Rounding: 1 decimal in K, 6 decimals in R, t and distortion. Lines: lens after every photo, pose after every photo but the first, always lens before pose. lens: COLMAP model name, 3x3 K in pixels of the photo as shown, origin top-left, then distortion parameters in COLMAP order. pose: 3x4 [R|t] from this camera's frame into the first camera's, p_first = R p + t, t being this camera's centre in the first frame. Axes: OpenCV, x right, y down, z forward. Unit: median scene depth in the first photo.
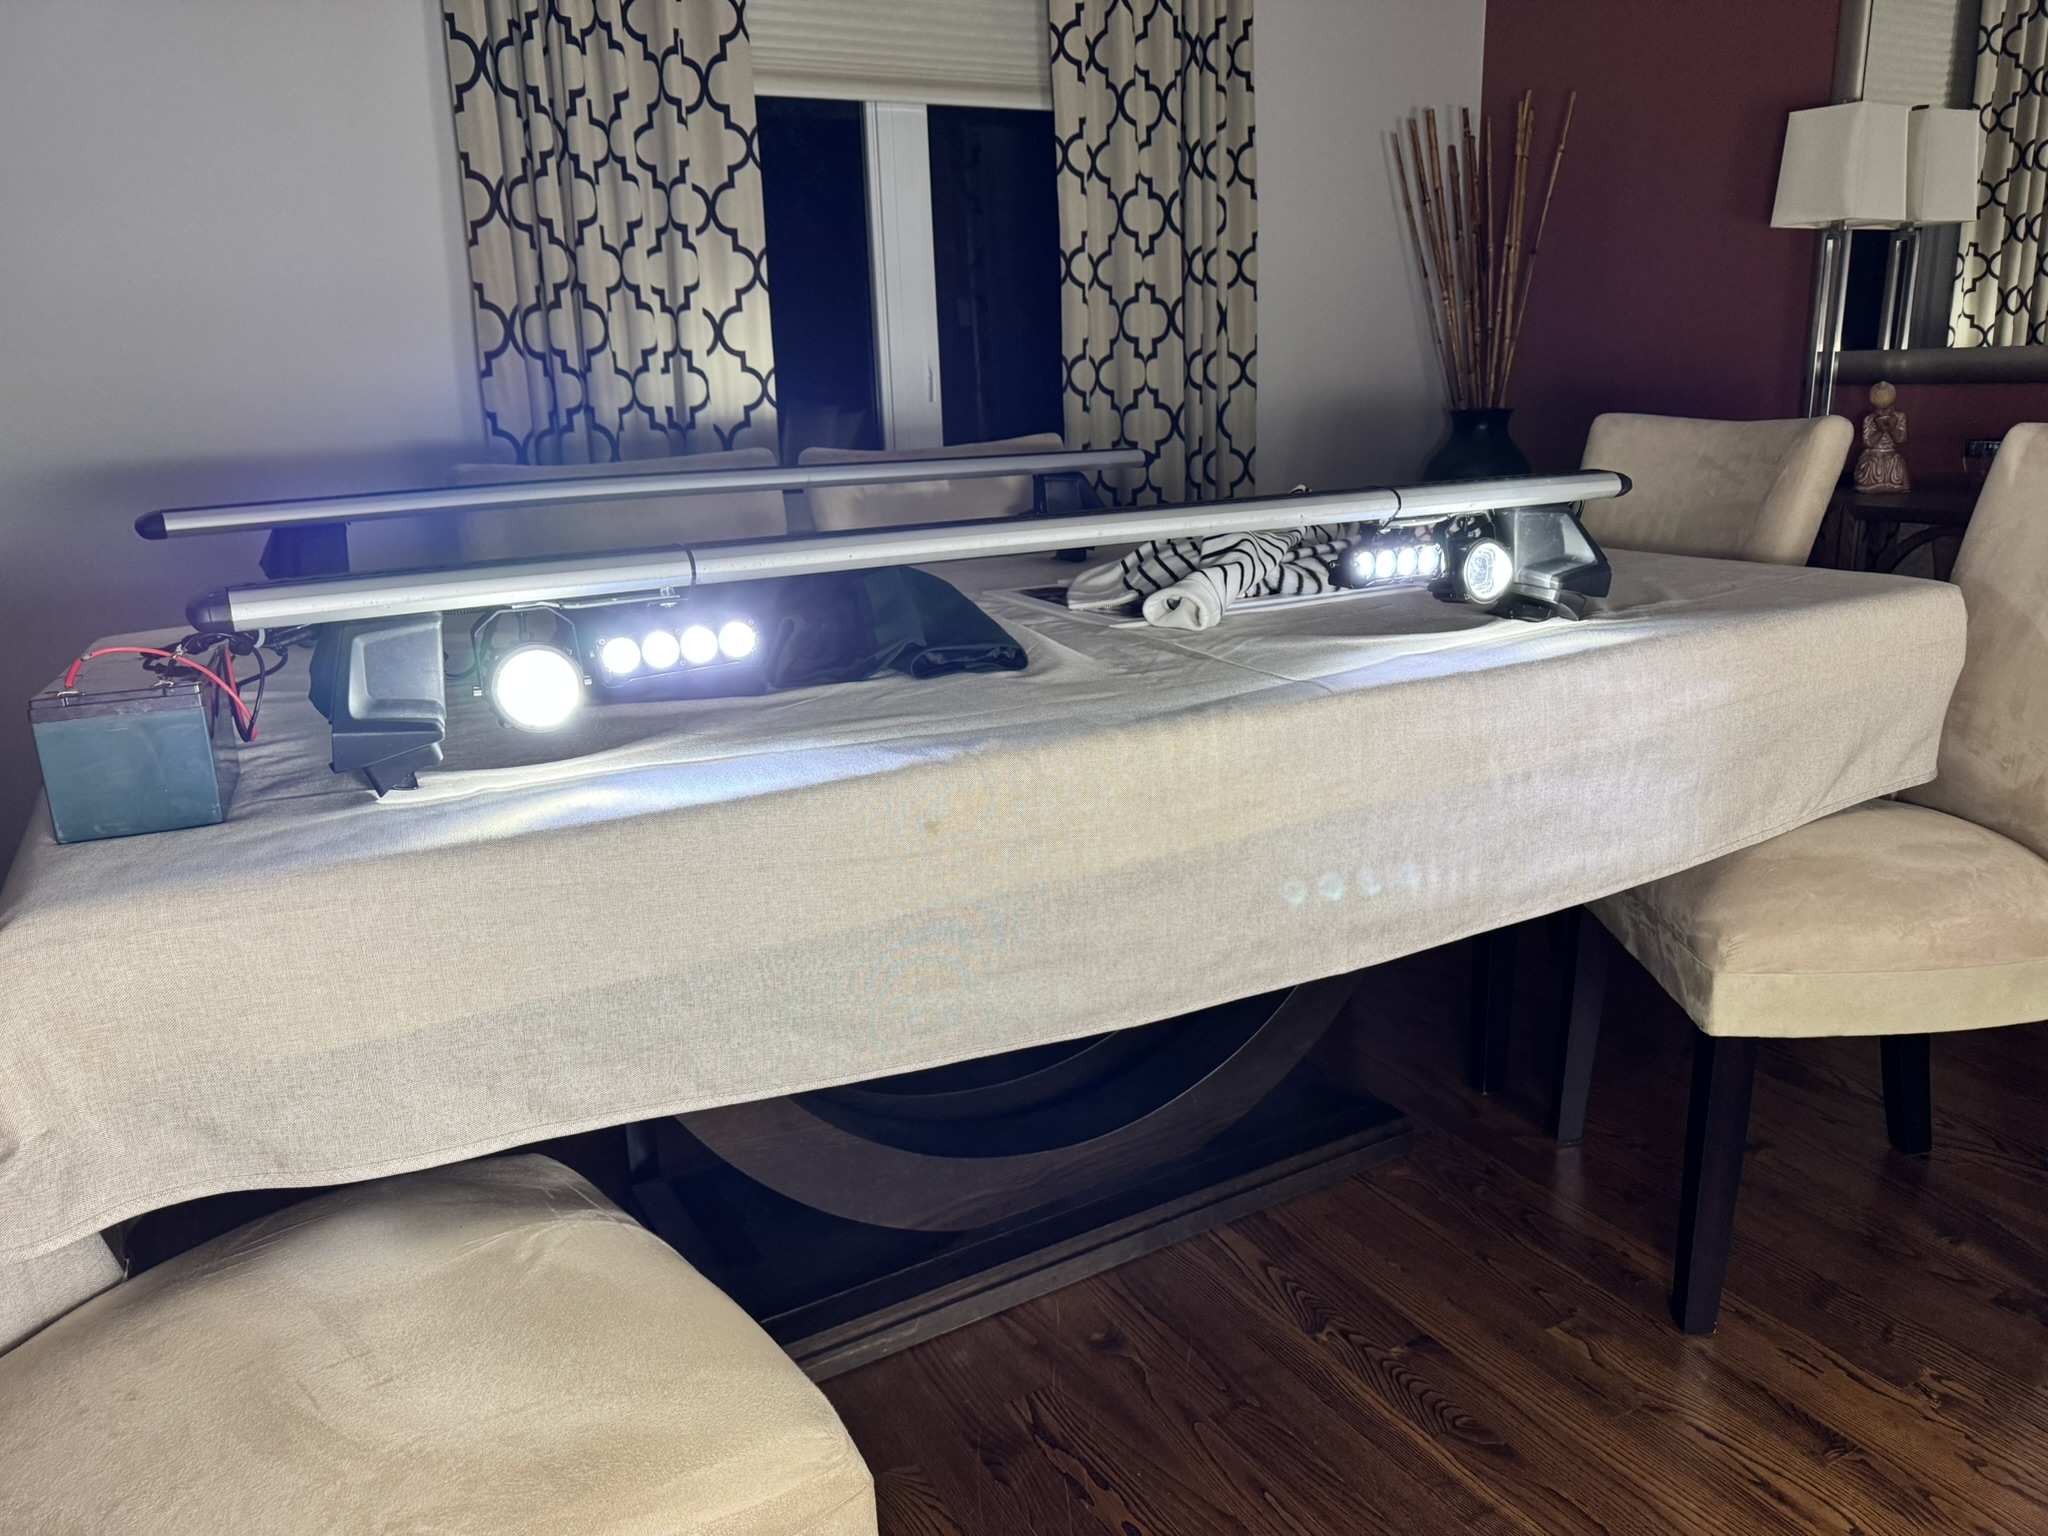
lens RADIAL K [[1463.8, 0, 1025.2], [0, 1463.8, 776.4], [0, 0, 1]] dist [0.023694, -0.047194]
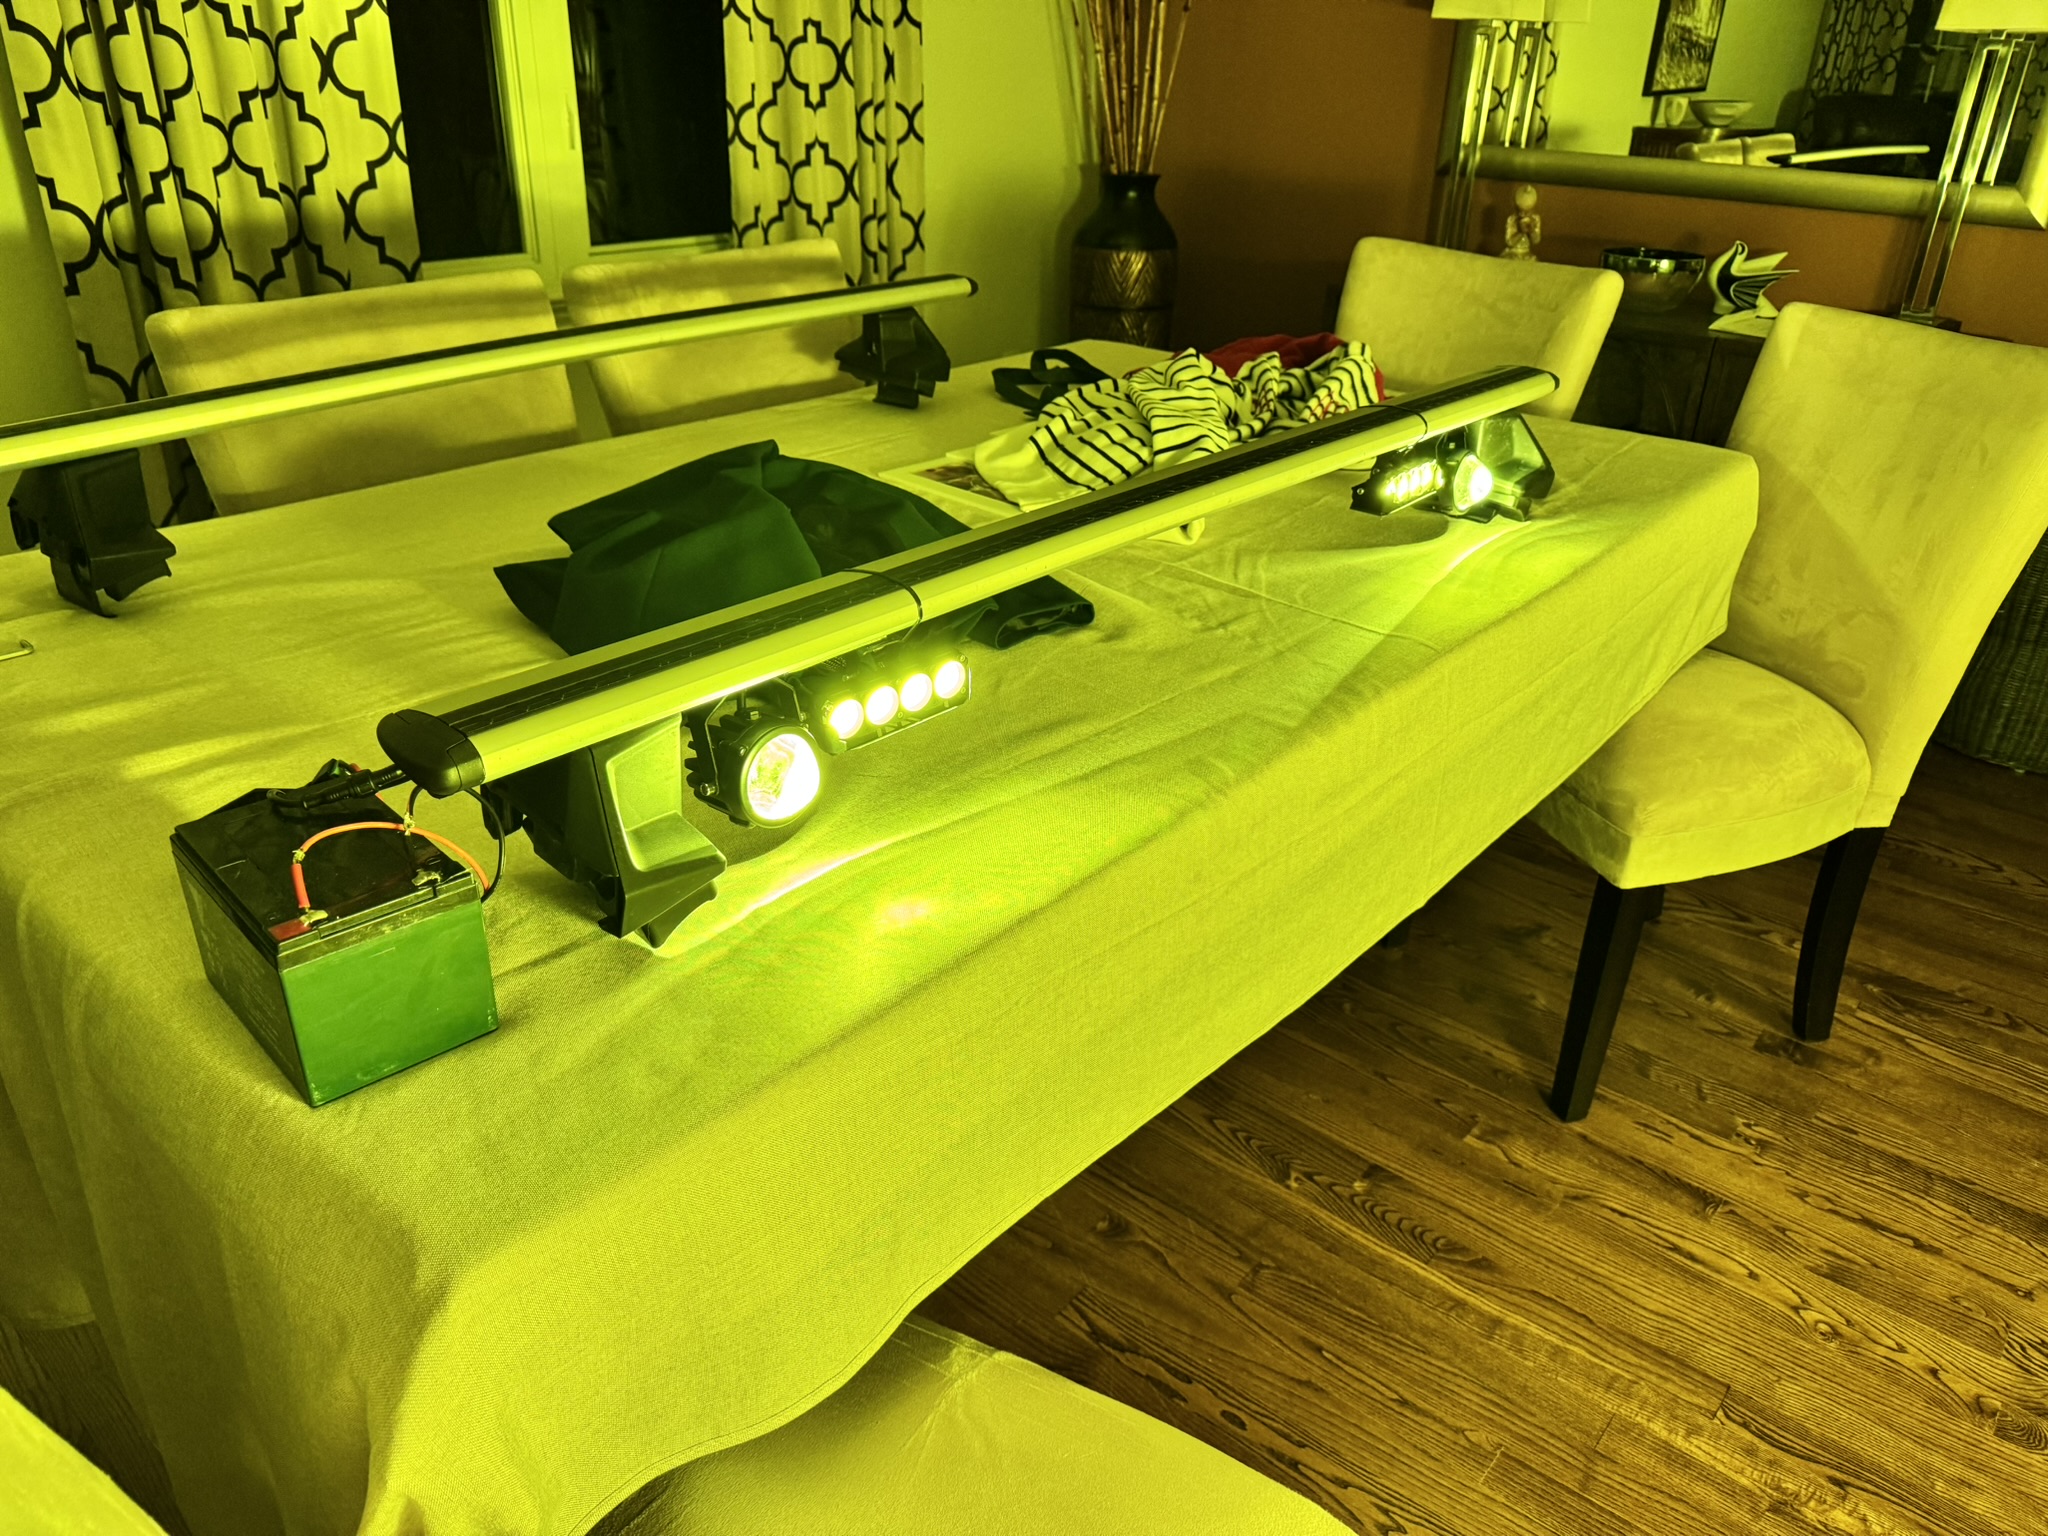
lens RADIAL K [[1463.8, 0, 1045.2], [0, 1463.8, 774.0], [0, 0, 1]] dist [0.023694, -0.047194]
pose [[0.930303, -0.106425, 0.351013, -0.309739], [0.033119, 0.977445, 0.208579, -0.147980], [-0.365294, -0.182416, 0.912844, 0.114317]]
